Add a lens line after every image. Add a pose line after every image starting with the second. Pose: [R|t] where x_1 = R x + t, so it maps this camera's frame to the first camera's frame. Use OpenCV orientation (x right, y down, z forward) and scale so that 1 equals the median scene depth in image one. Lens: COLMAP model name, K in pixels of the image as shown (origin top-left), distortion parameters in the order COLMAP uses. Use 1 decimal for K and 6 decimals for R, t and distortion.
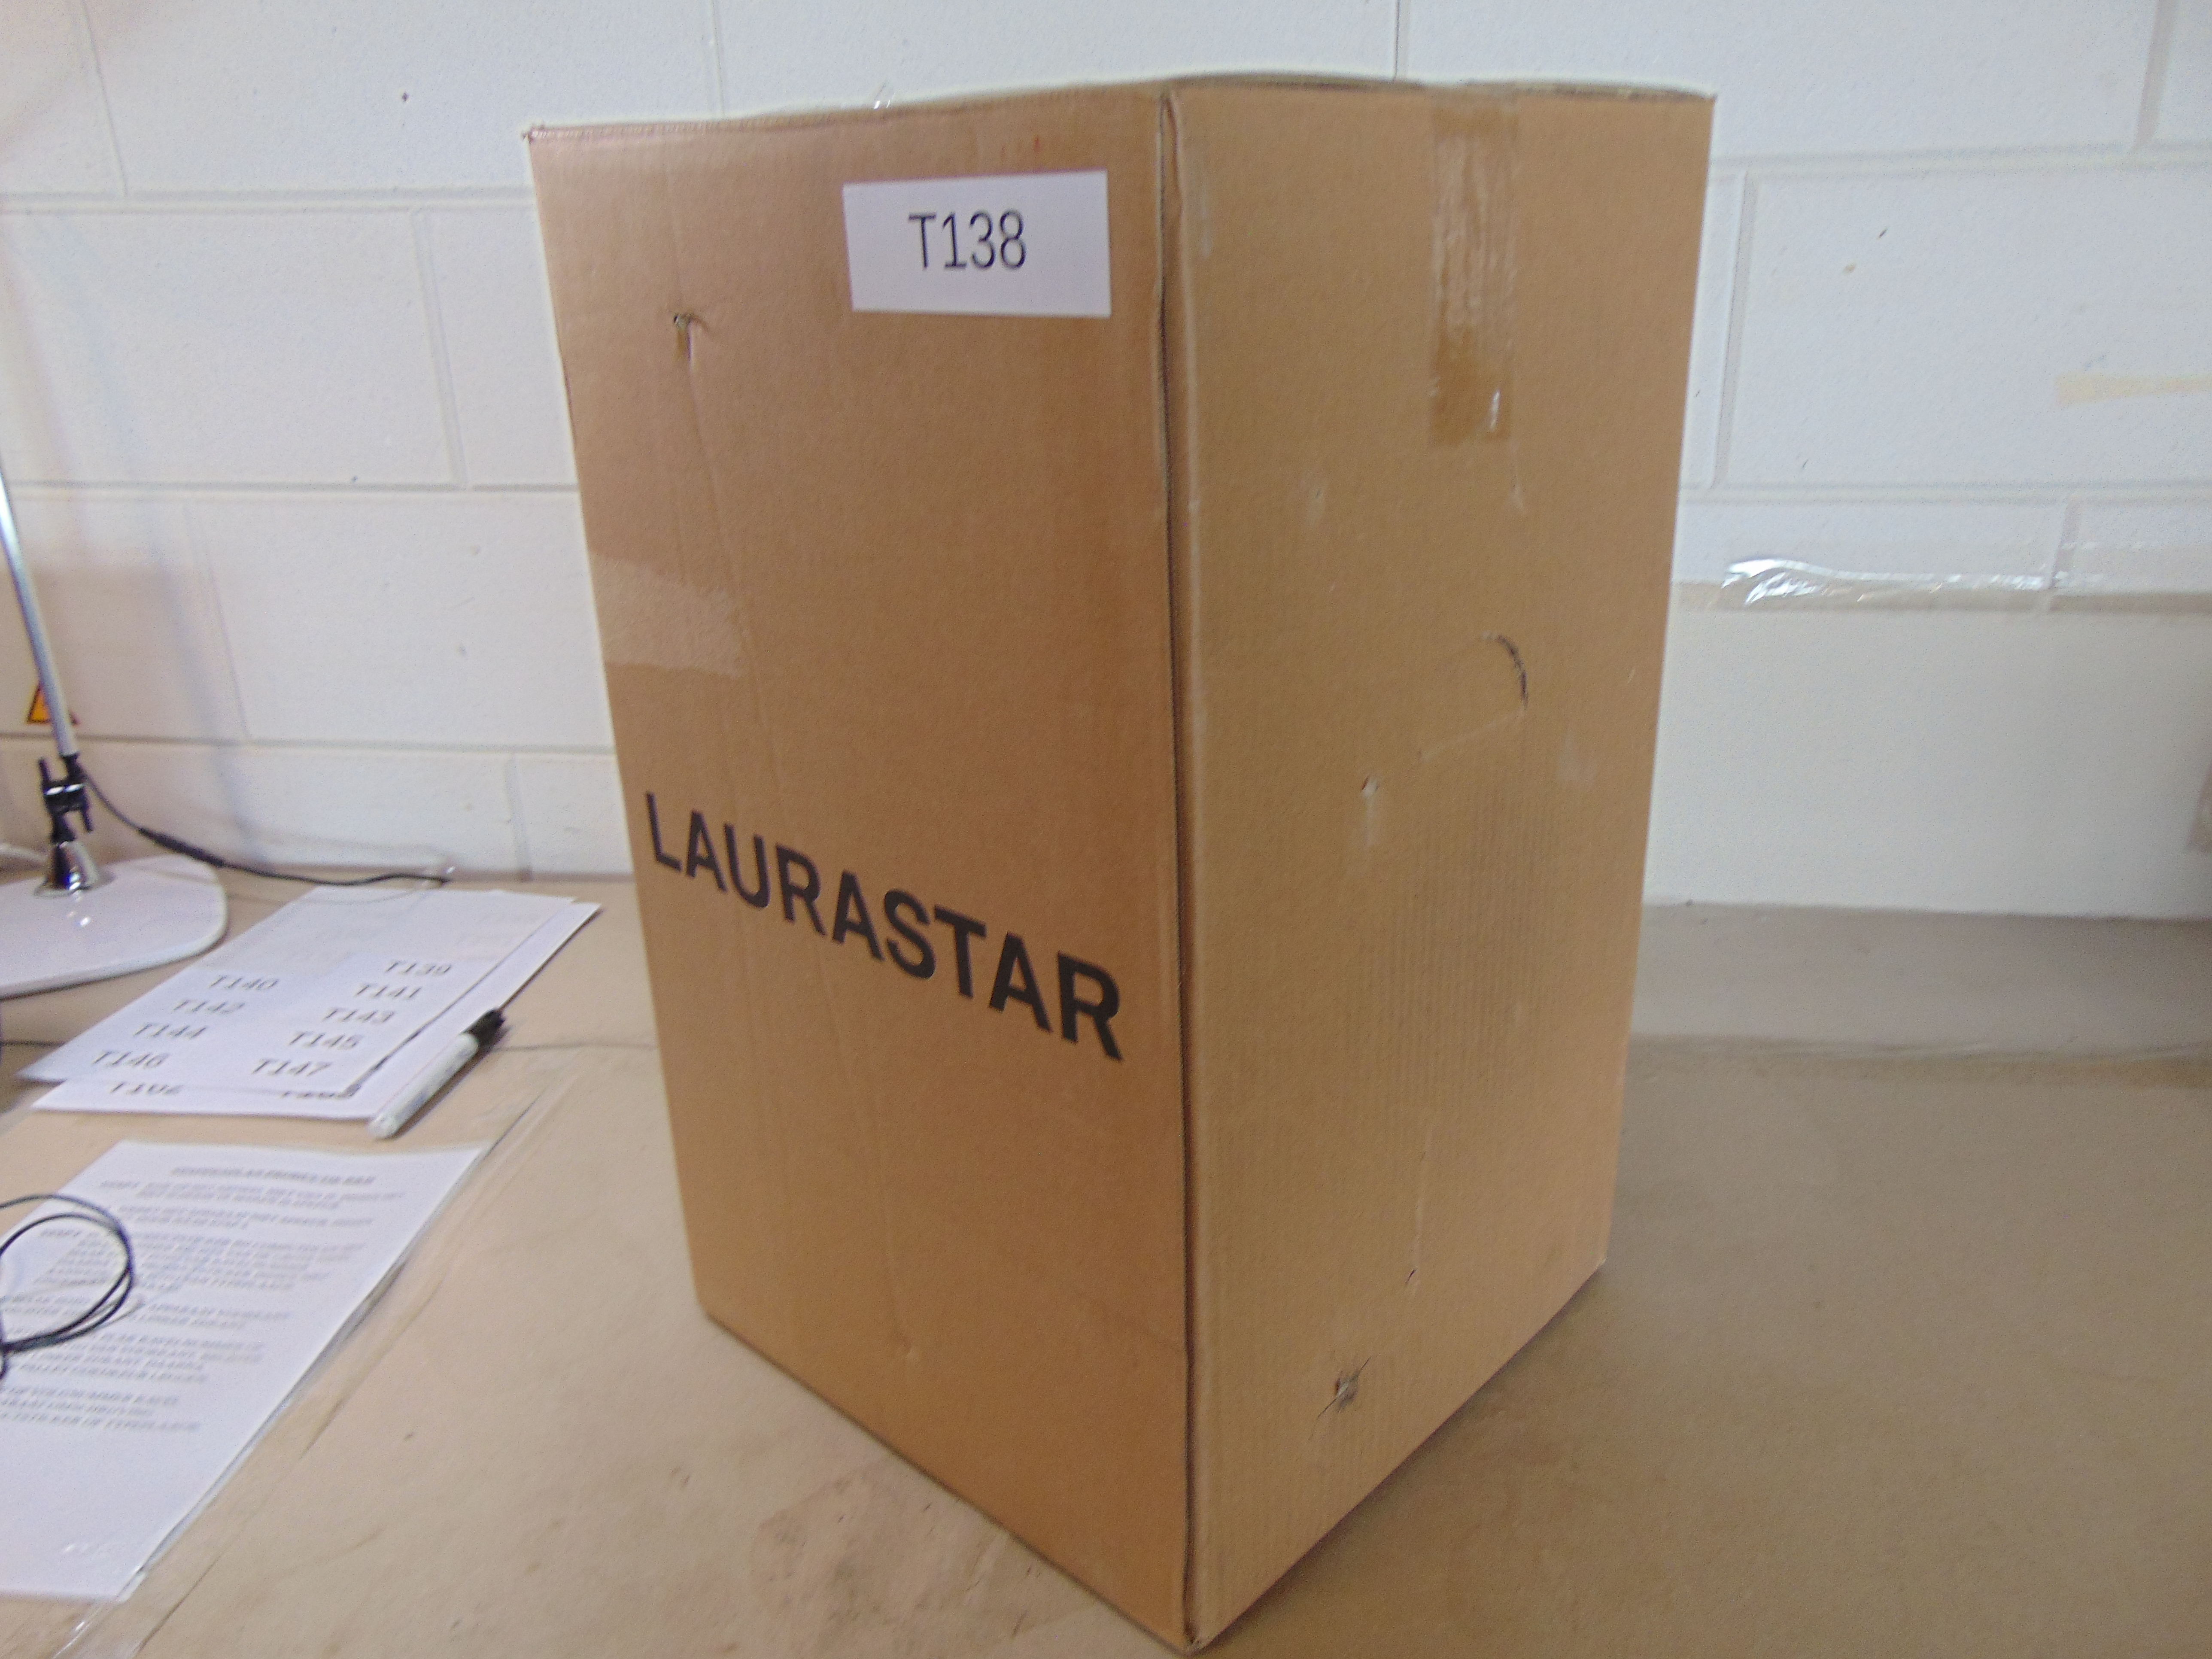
lens RADIAL K [[1652.9, 0, 1121.0], [0, 1652.9, 831.8], [0, 0, 1]] dist [-0.013793, 0.048136]
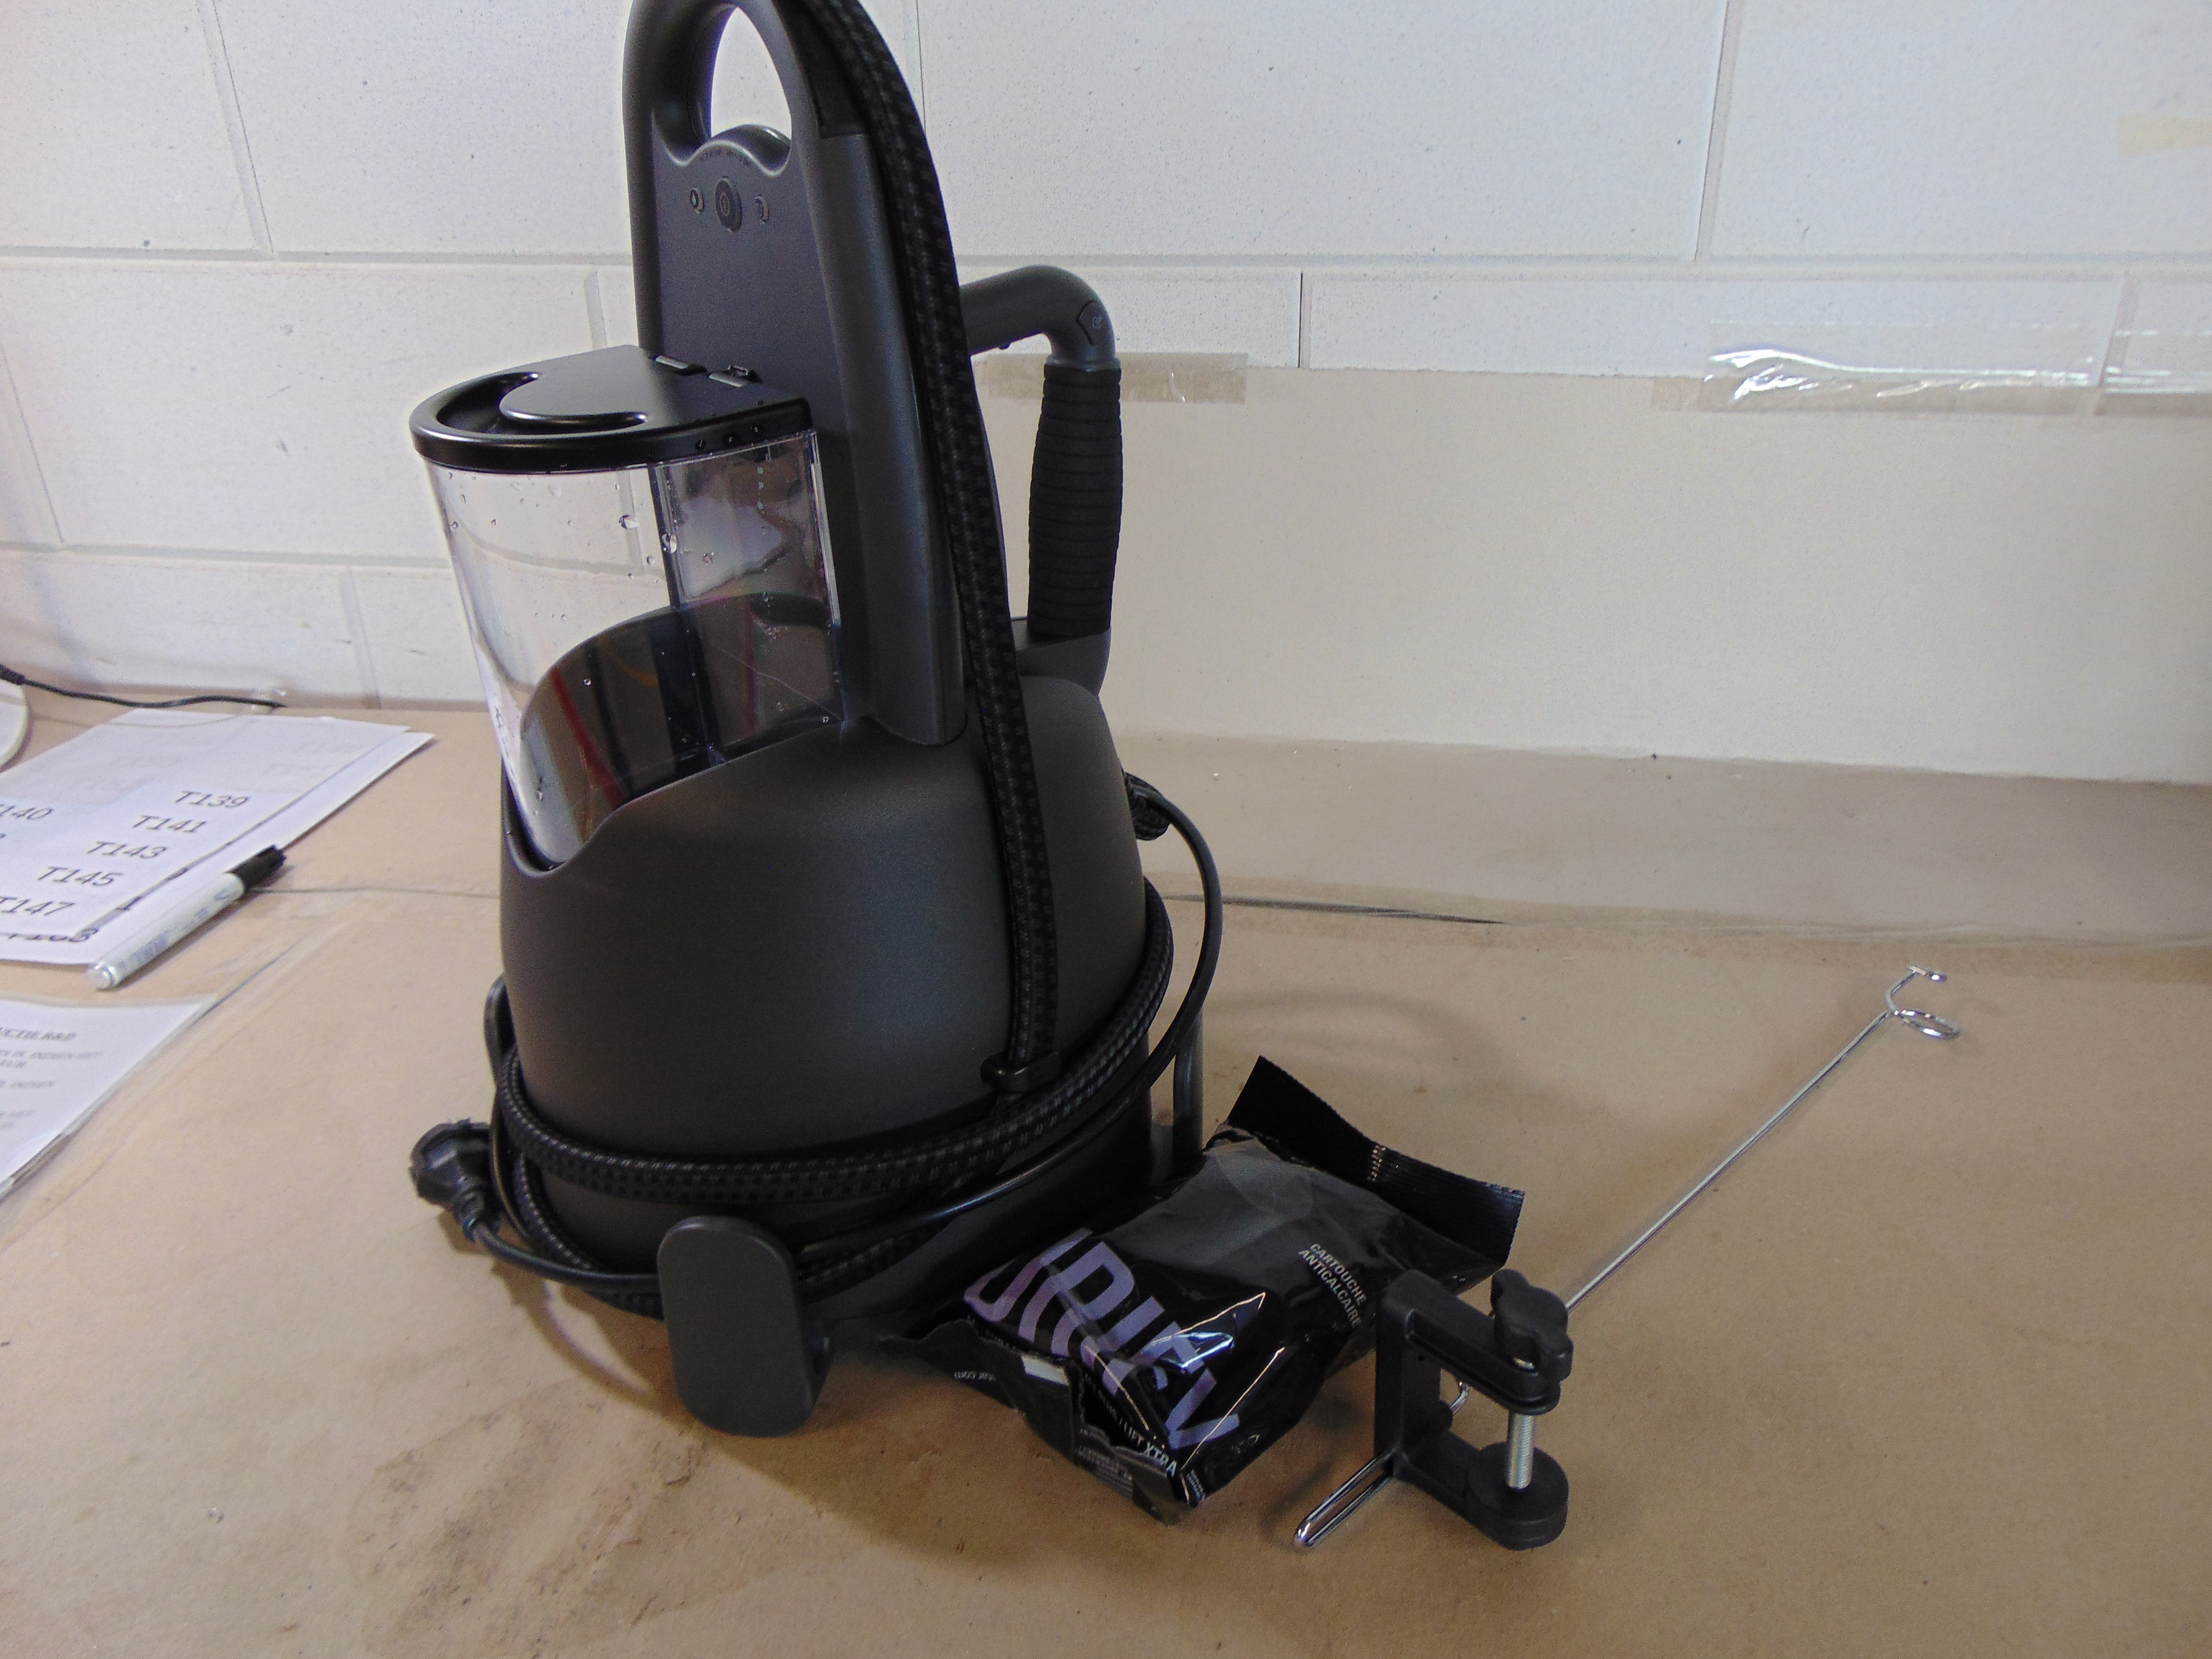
lens RADIAL K [[1652.9, 0, 1121.0], [0, 1652.9, 831.8], [0, 0, 1]] dist [-0.013793, 0.048136]
pose [[0.999049, 0.021899, -0.037716, 0.108853], [-0.018590, 0.996126, 0.085947, 0.014706], [0.039452, -0.085164, 0.995586, 0.132821]]
